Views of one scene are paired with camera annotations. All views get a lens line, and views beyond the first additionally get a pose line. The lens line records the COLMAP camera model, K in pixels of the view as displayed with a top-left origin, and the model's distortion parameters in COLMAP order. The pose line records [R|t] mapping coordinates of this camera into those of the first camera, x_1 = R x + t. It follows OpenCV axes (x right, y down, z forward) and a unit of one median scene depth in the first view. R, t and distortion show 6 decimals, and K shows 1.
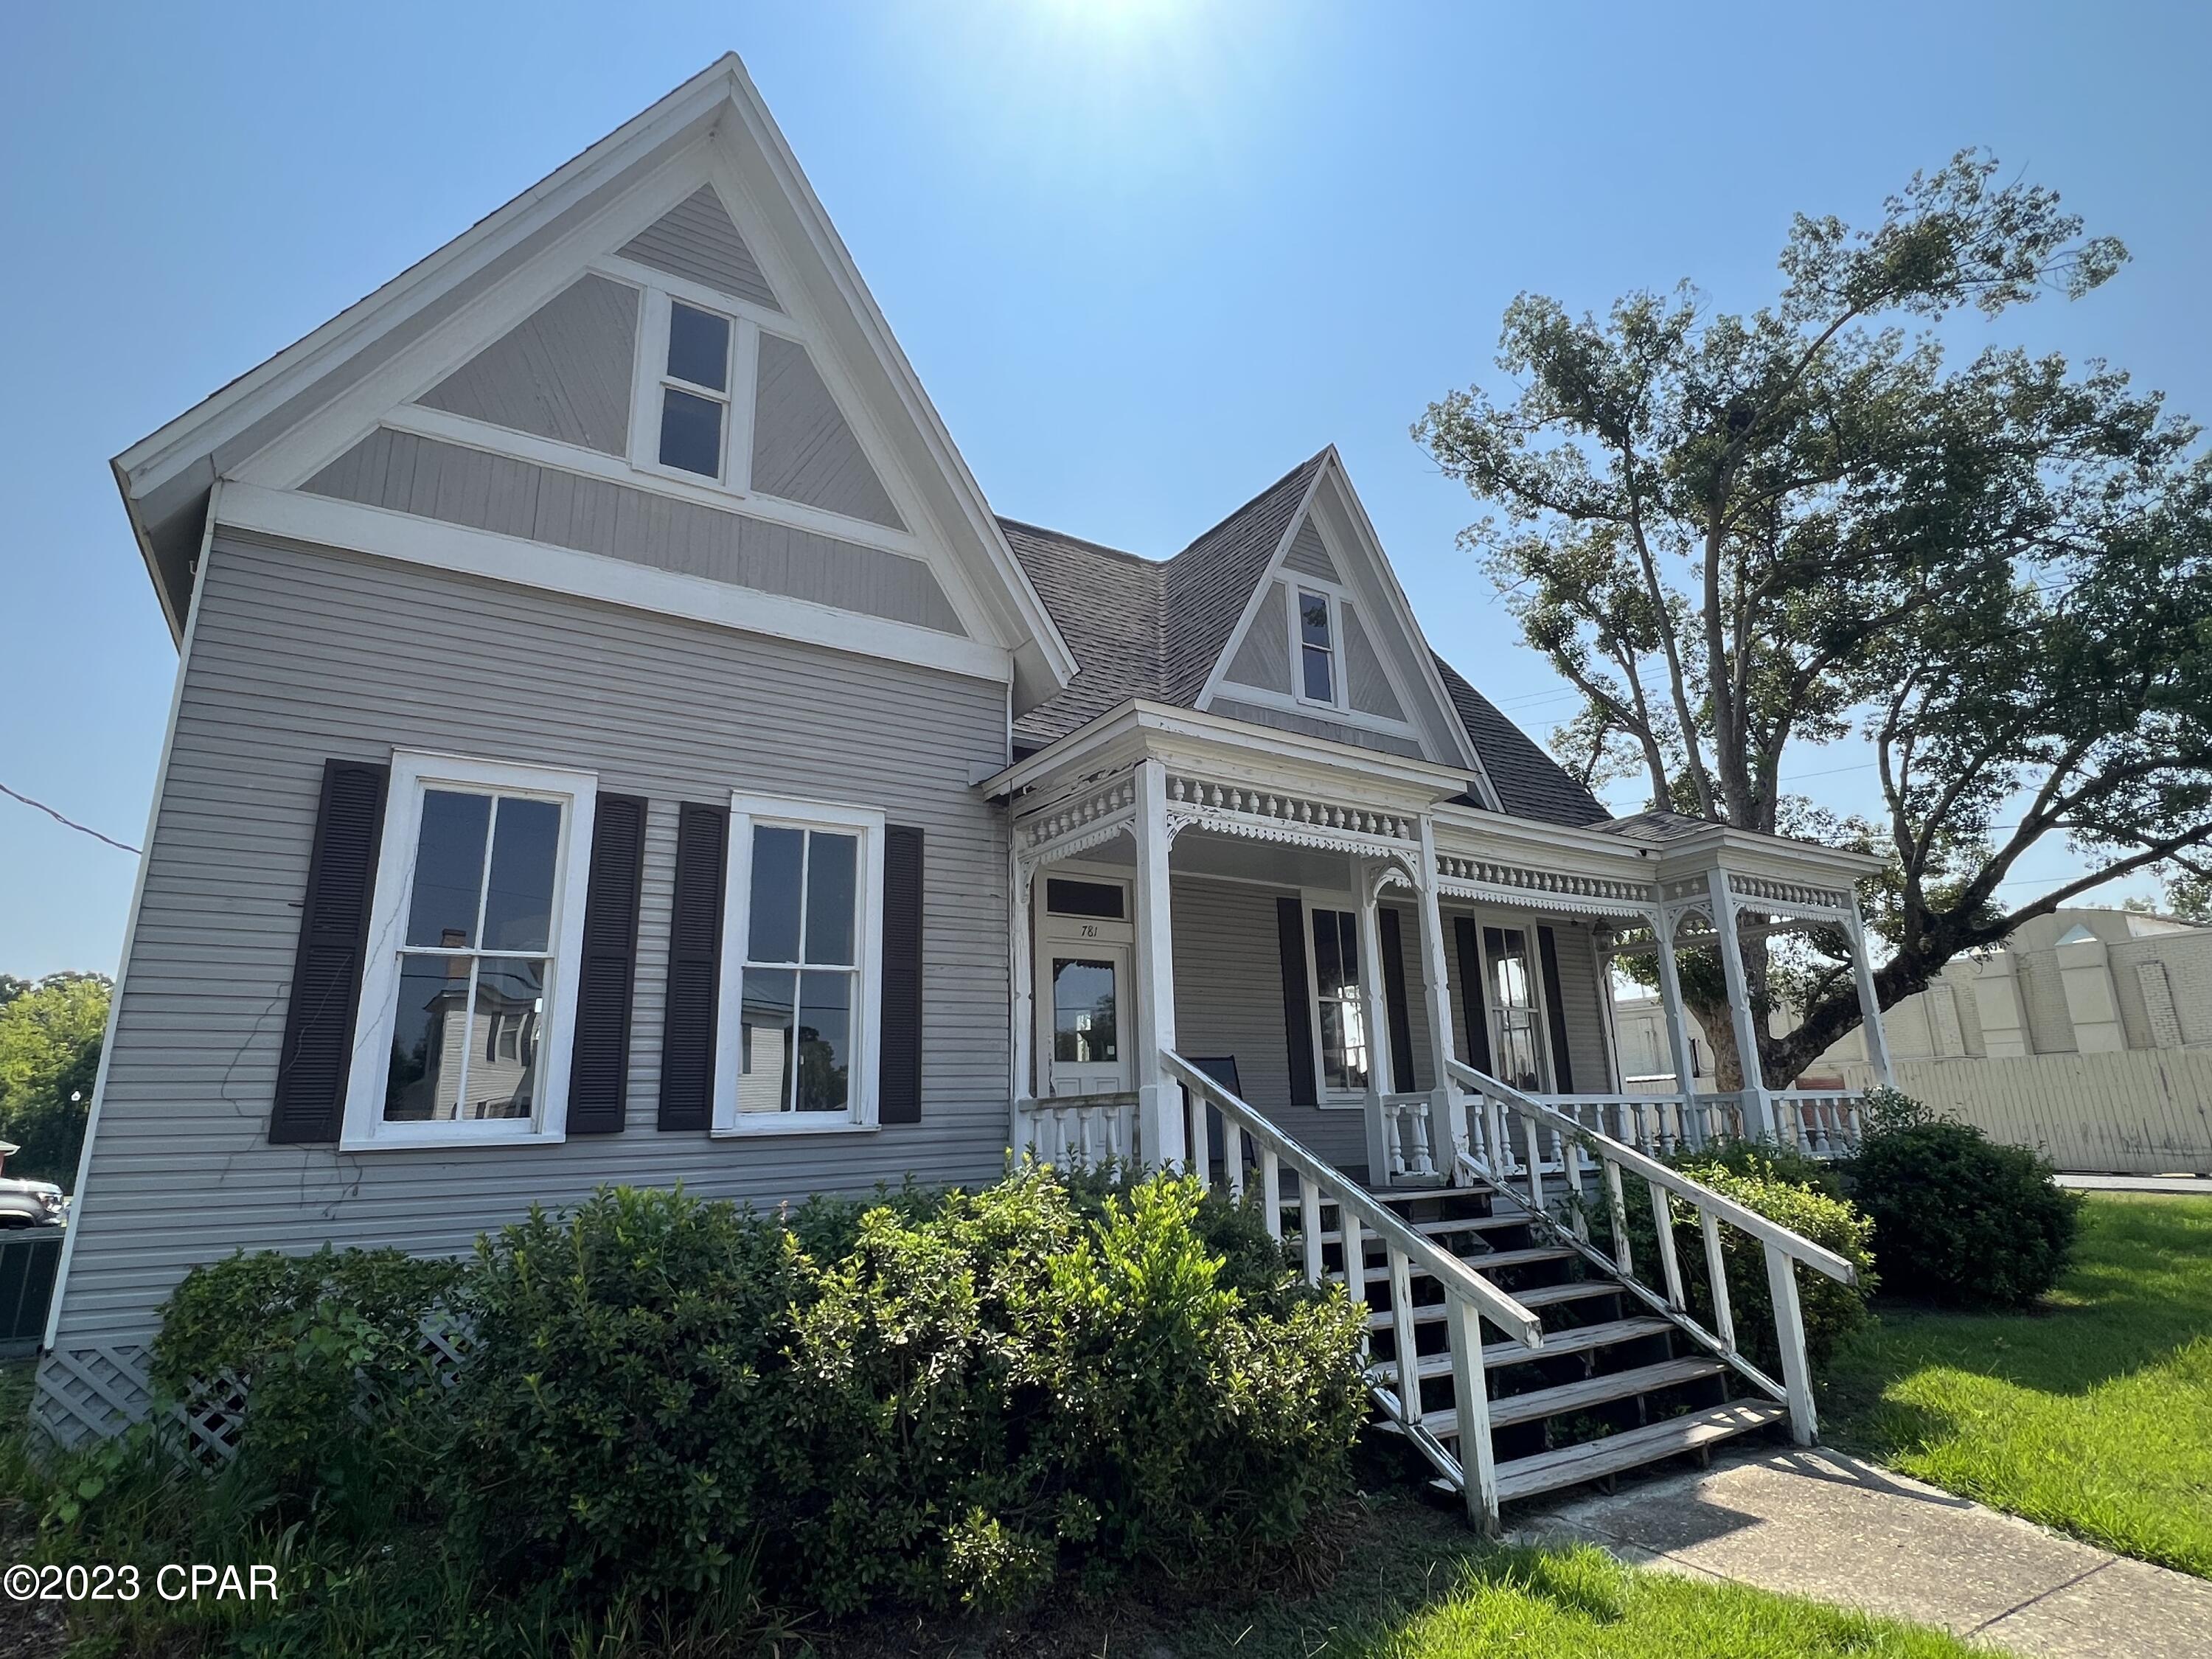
lens RADIAL K [[1132.3, 0, 1090.7], [0, 1132.3, 823.6], [0, 0, 1]] dist [-0.003497, 0.000464]
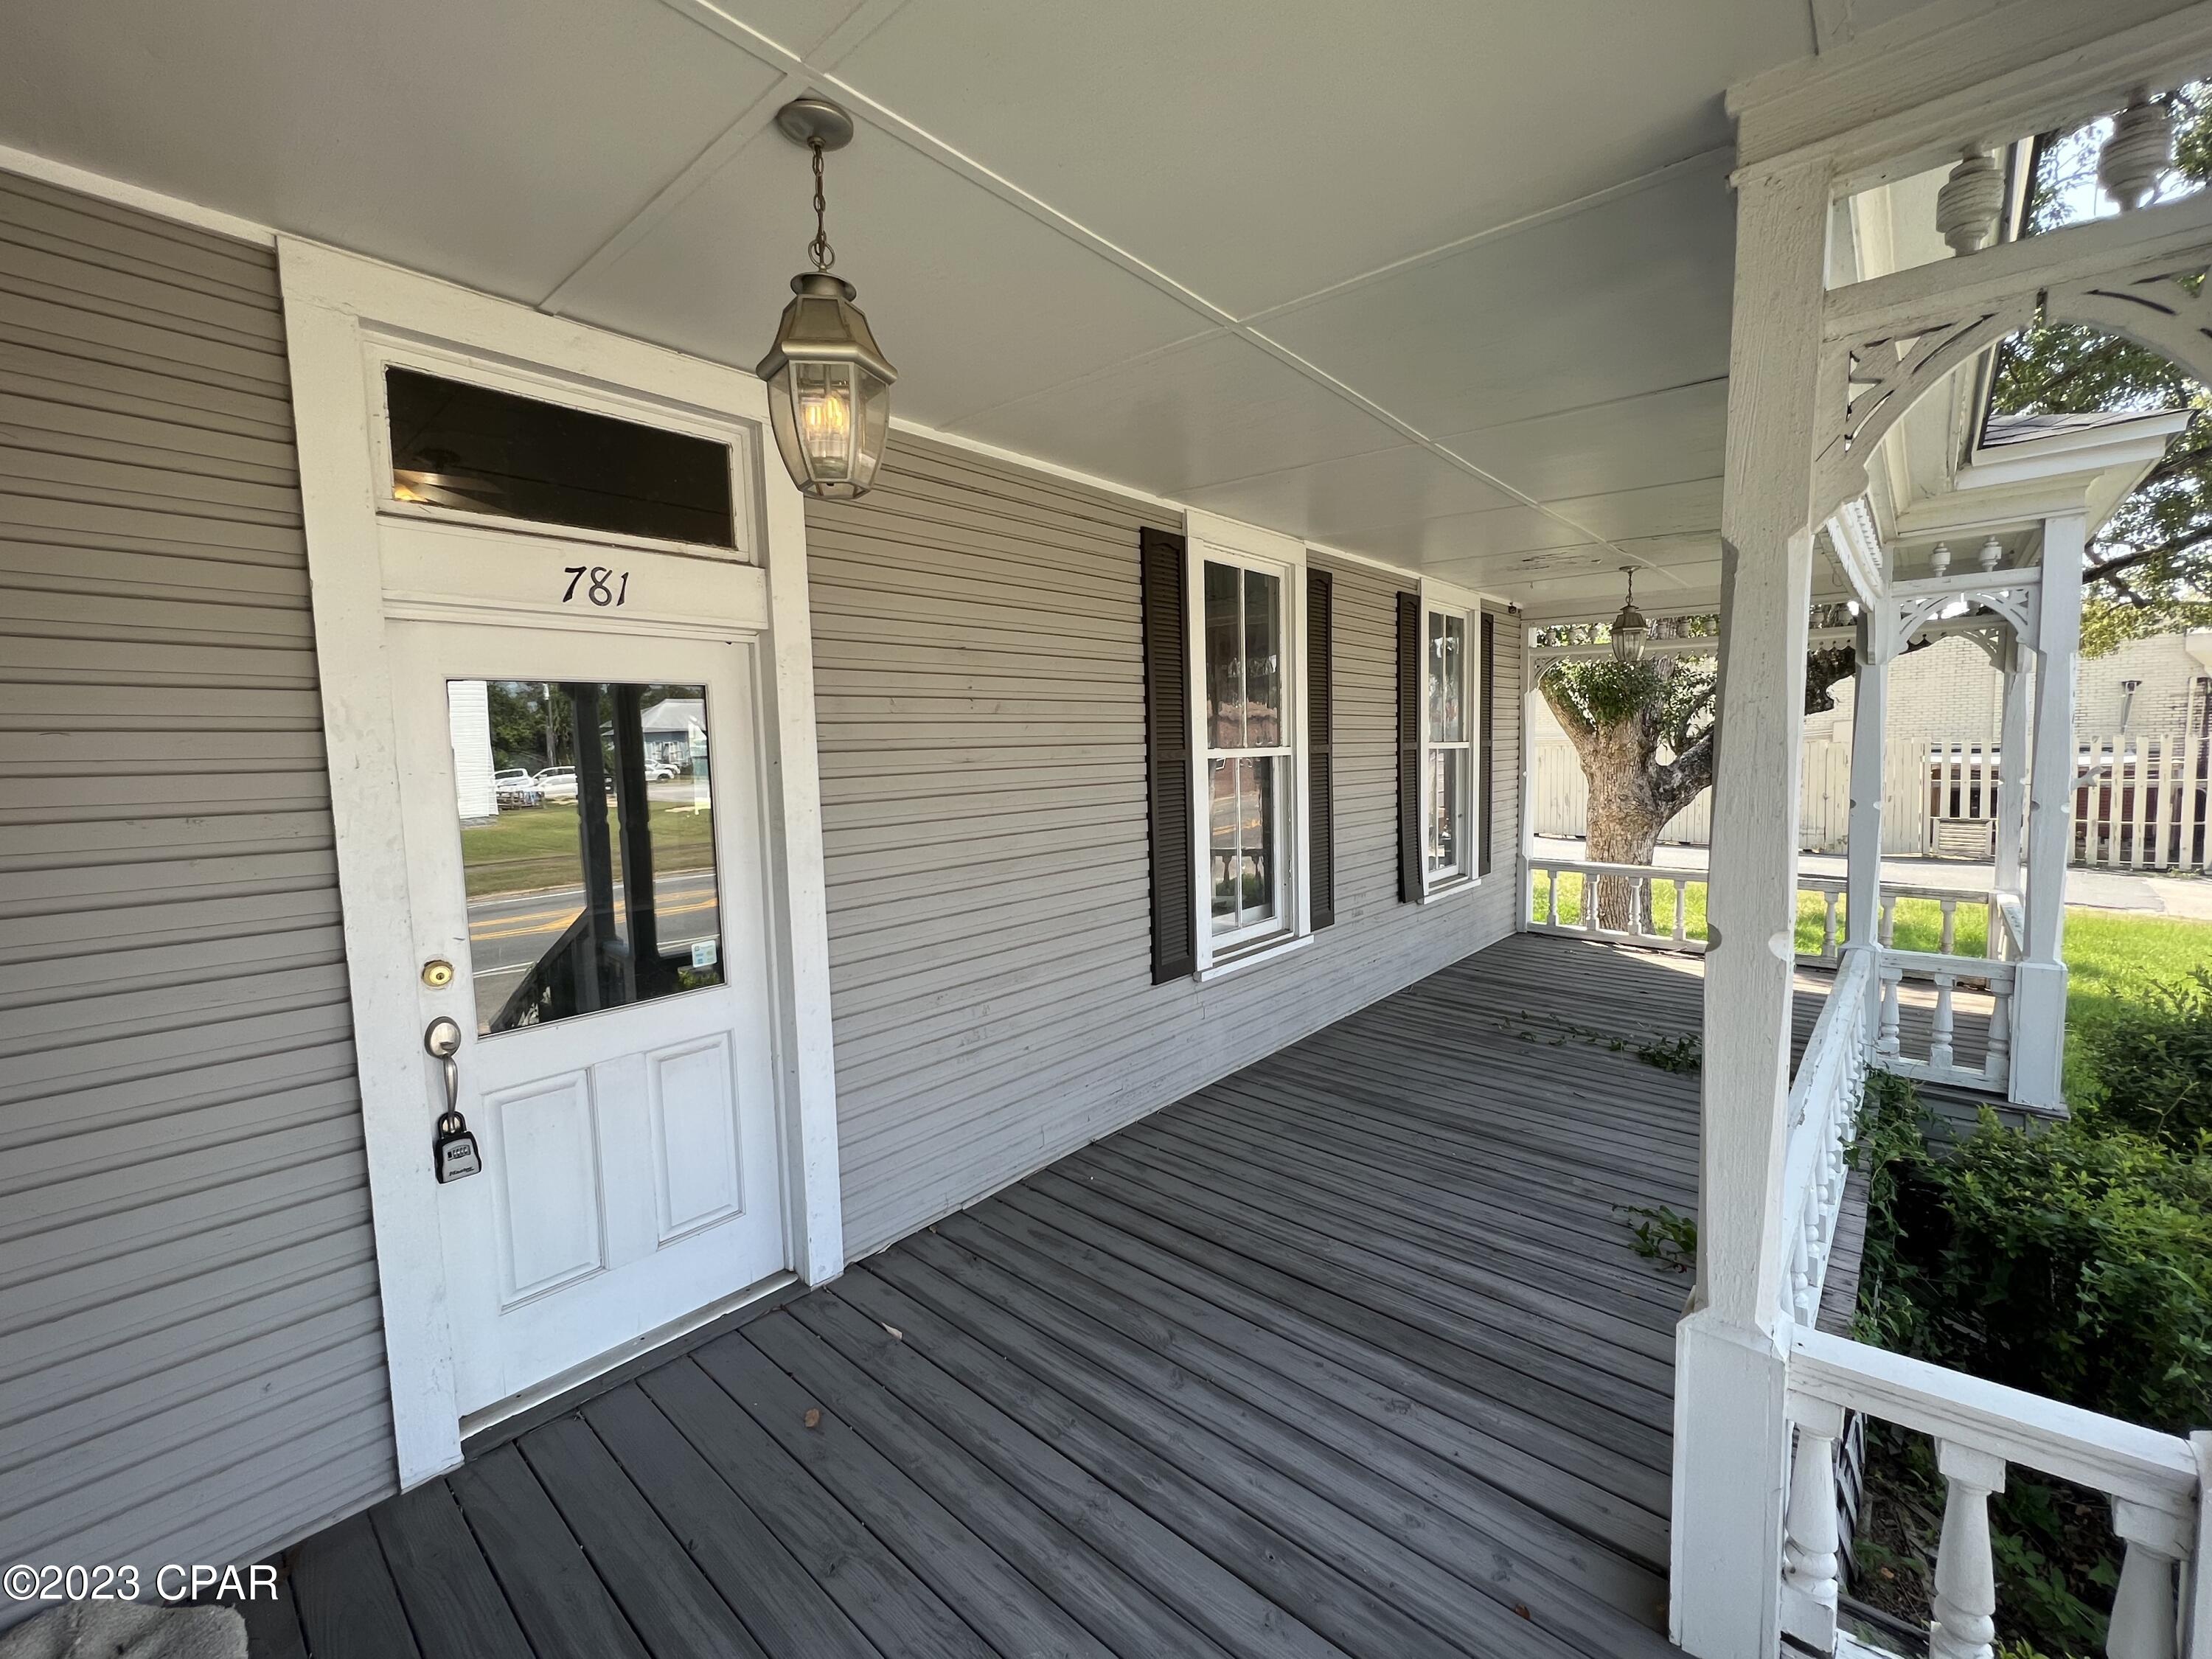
lens RADIAL K [[912.4, 0, 1109.9], [0, 912.4, 823.2], [0, 0, 1]] dist [-0.001109, -0.000019]
pose [[0.958321, -0.024536, 0.284636, 0.074185], [-0.072099, 0.943287, 0.324054, 0.088475], [-0.276445, -0.331070, 0.902203, 0.962823]]
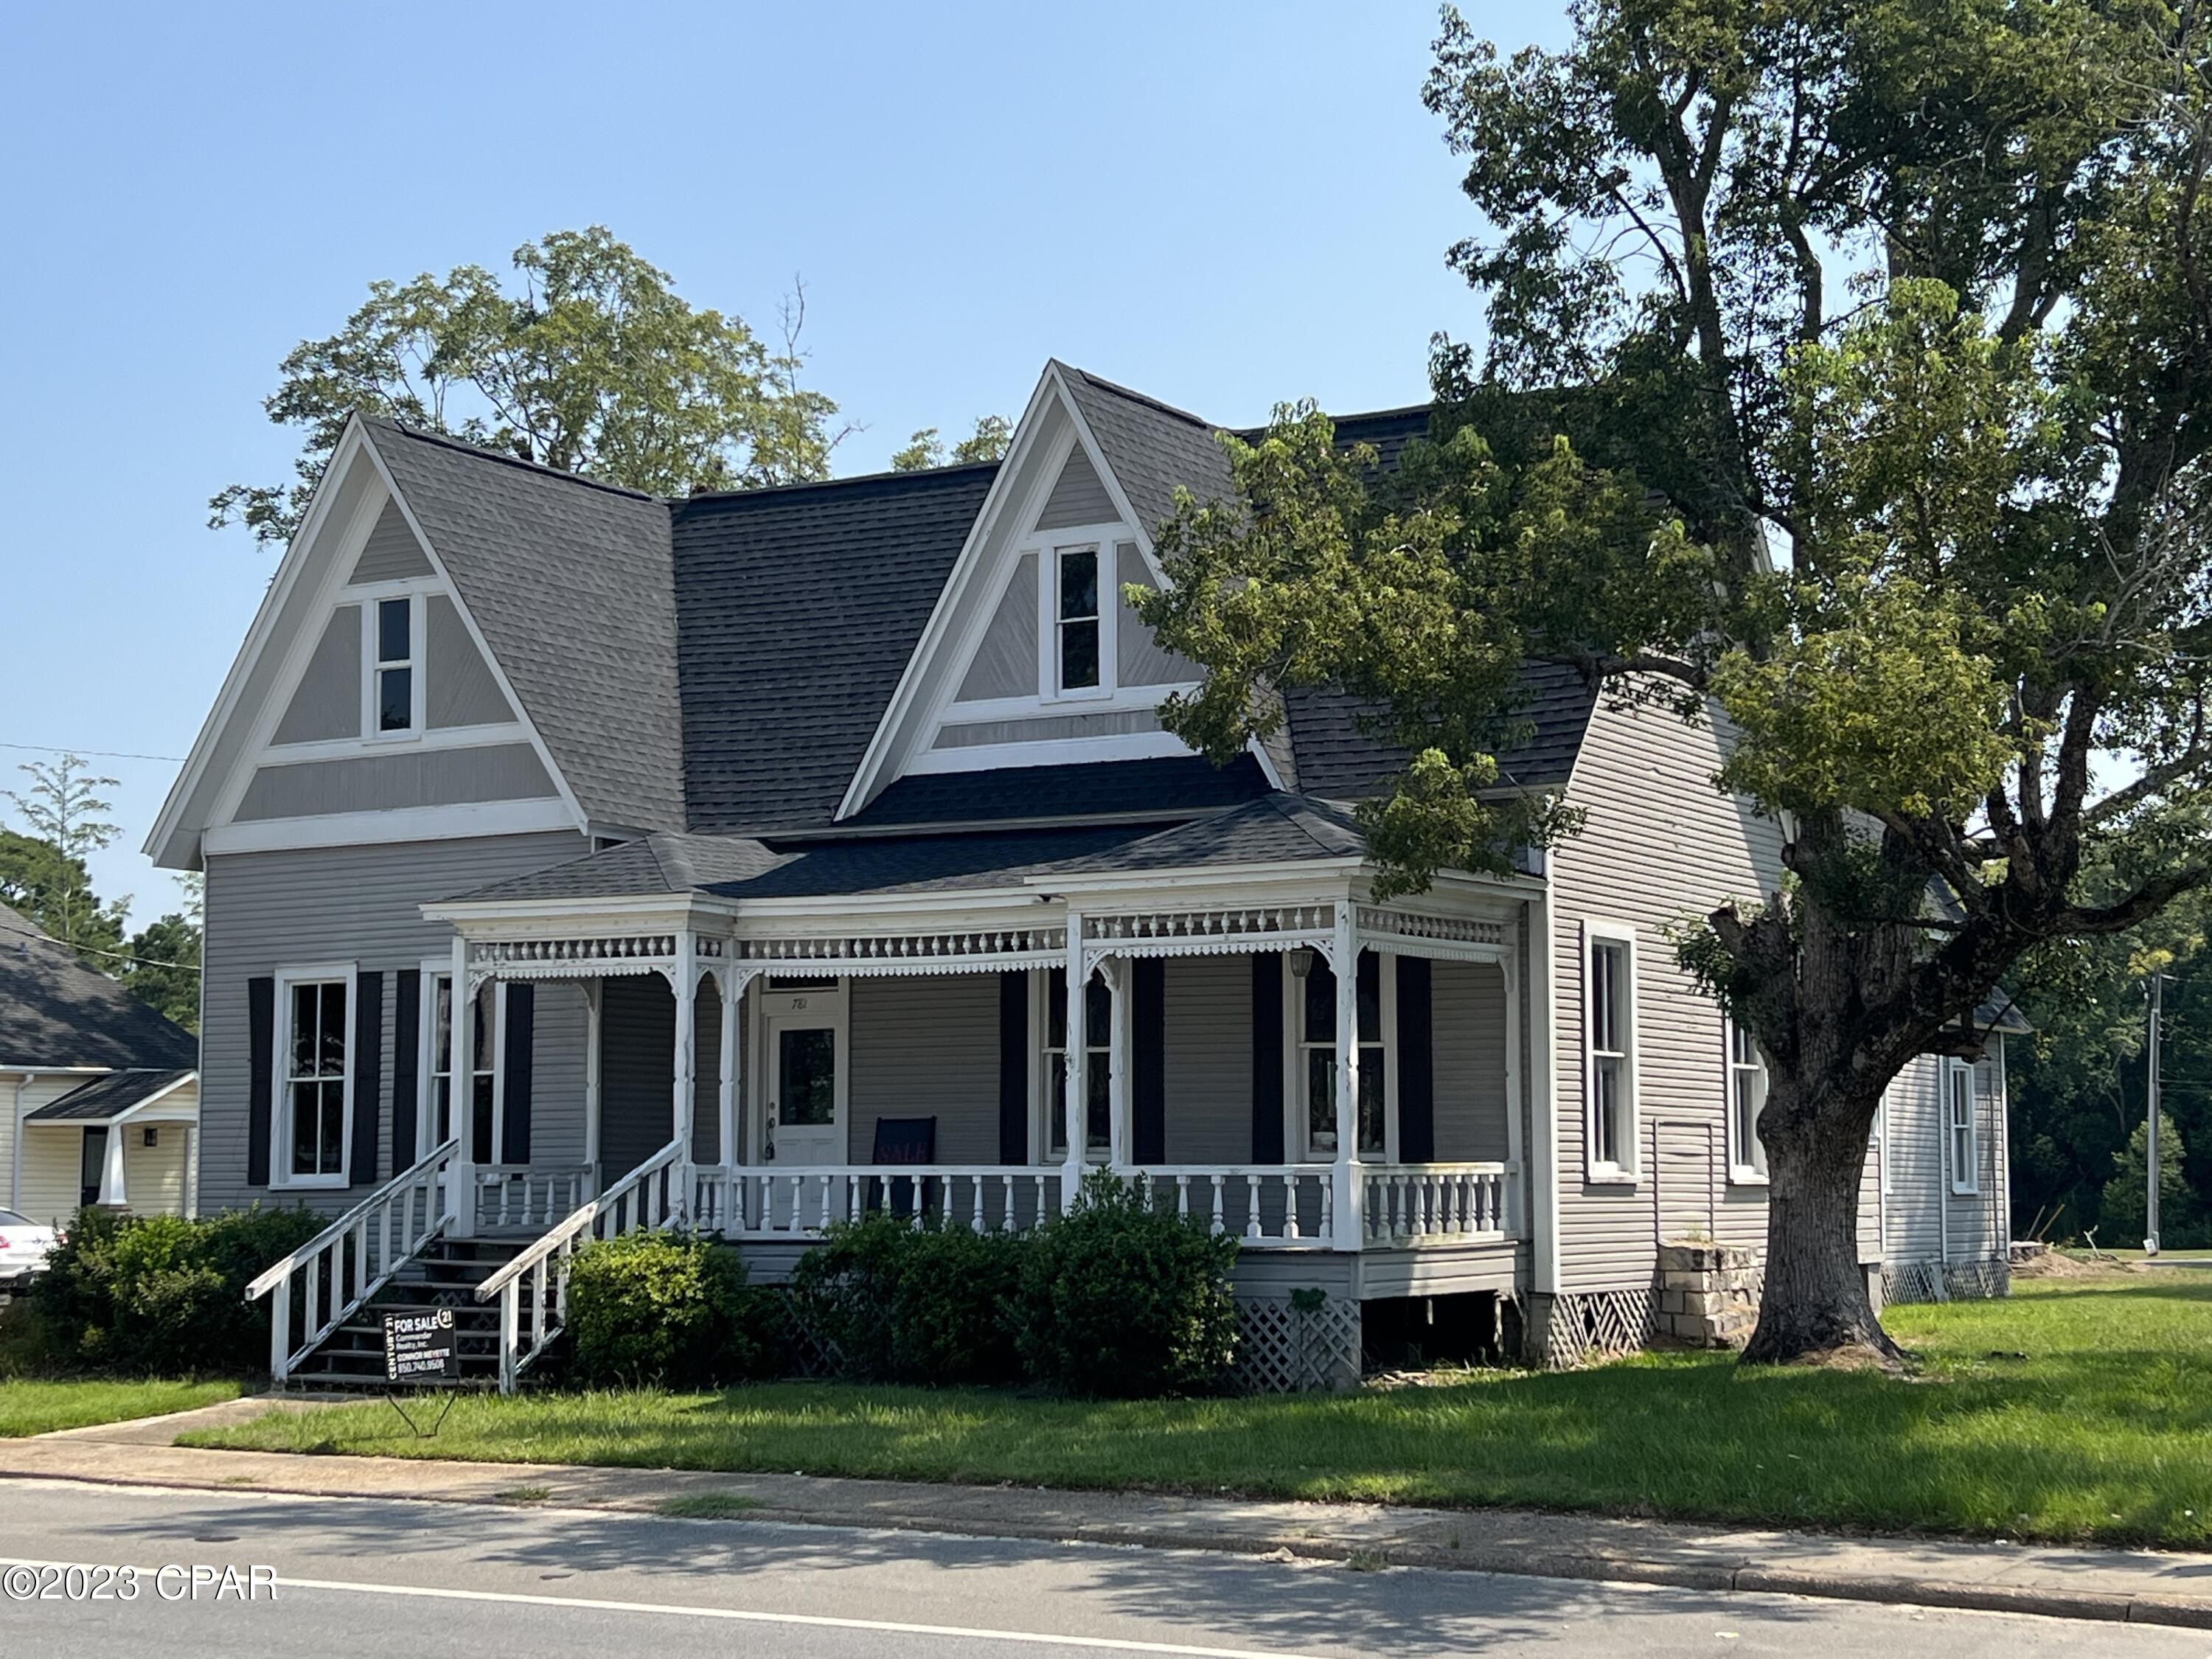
lens RADIAL K [[3399.8, 0, 1104.2], [0, 3399.8, 842.1], [0, 0, 1]] dist [0.142766, 0.000000]
pose [[0.448737, -0.066077, -0.891218, 3.858428], [0.217829, 0.975271, 0.037370, -0.141374], [0.866710, -0.210902, 0.452034, -0.197420]]
